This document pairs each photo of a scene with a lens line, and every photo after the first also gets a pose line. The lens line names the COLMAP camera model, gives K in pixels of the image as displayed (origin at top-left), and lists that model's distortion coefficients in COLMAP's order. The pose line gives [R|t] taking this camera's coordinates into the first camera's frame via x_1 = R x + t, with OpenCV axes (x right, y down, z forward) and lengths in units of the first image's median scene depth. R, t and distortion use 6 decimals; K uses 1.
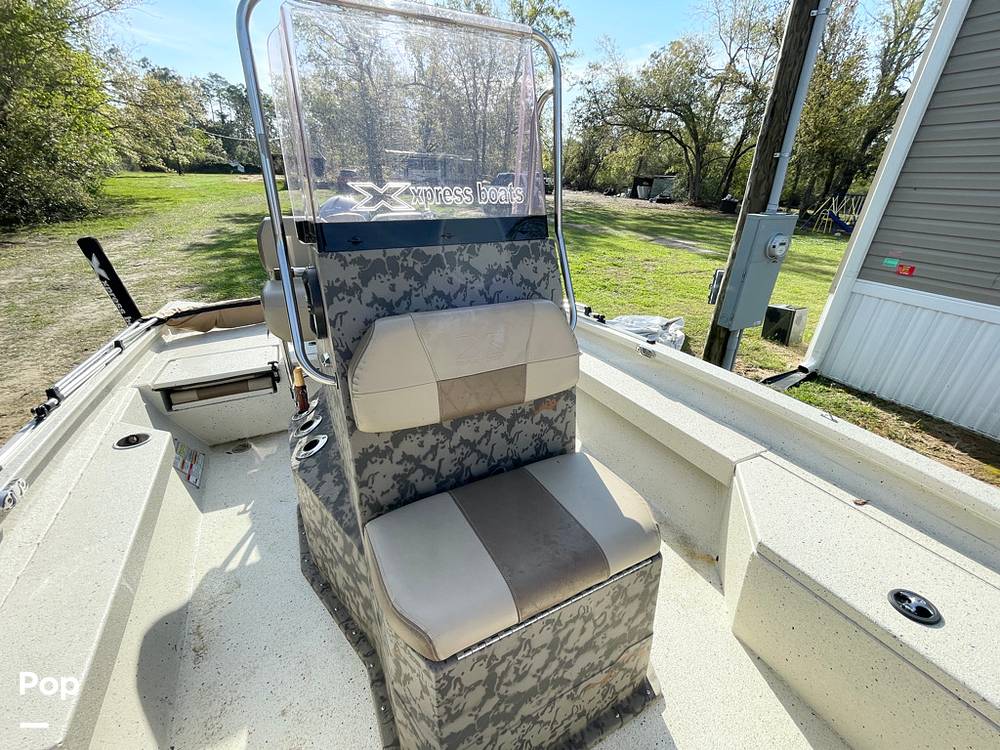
lens RADIAL K [[402.8, 0, 498.6], [0, 402.8, 373.2], [0, 0, 1]] dist [-0.003565, 0.000131]
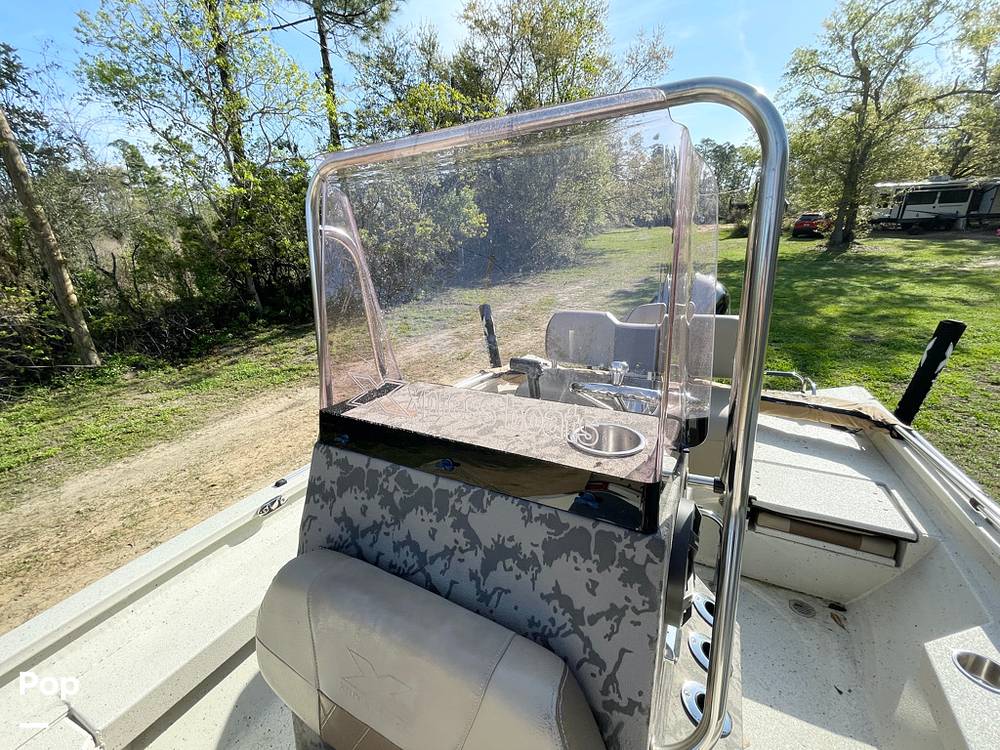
lens RADIAL K [[404.9, 0, 499.0], [0, 404.9, 372.2], [0, 0, 1]] dist [-0.002555, 0.000129]
pose [[0.569376, 0.218986, -0.792373, 0.036838], [-0.299683, 0.952831, 0.047988, -0.051905], [0.765507, 0.210138, 0.608146, 0.064594]]
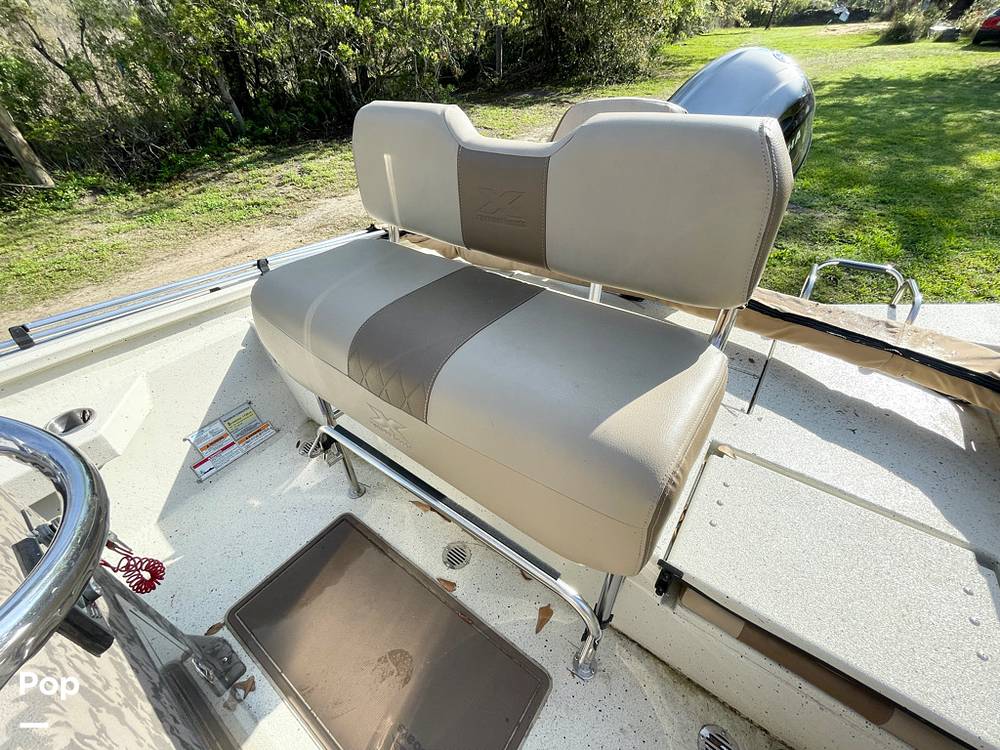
lens RADIAL K [[404.9, 0, 499.0], [0, 404.9, 372.2], [0, 0, 1]] dist [-0.002555, 0.000129]
pose [[0.453744, 0.538993, -0.709650, -0.007102], [-0.347257, 0.840341, 0.416222, -0.079536], [0.820688, 0.057573, 0.568468, 0.188353]]
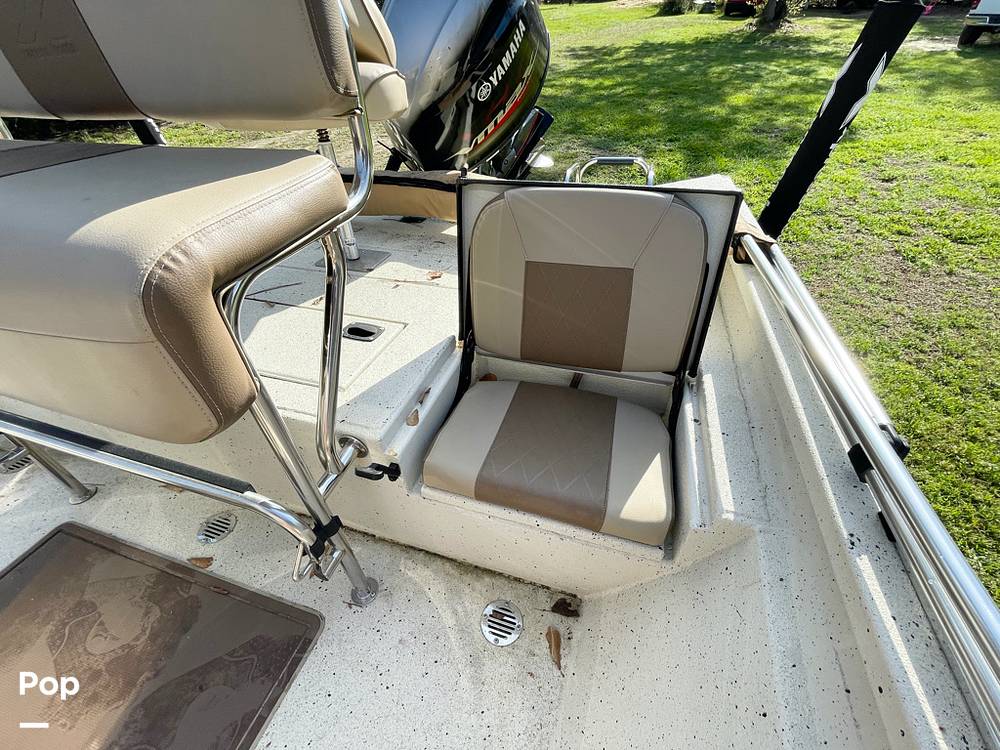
lens RADIAL K [[405.2, 0, 498.0], [0, 405.2, 370.2], [0, 0, 1]] dist [-0.001957, -0.000385]
pose [[0.718066, 0.428387, -0.548512, 0.020495], [-0.255473, 0.895344, 0.364818, -0.067439], [0.647391, -0.121833, 0.752358, 0.225977]]
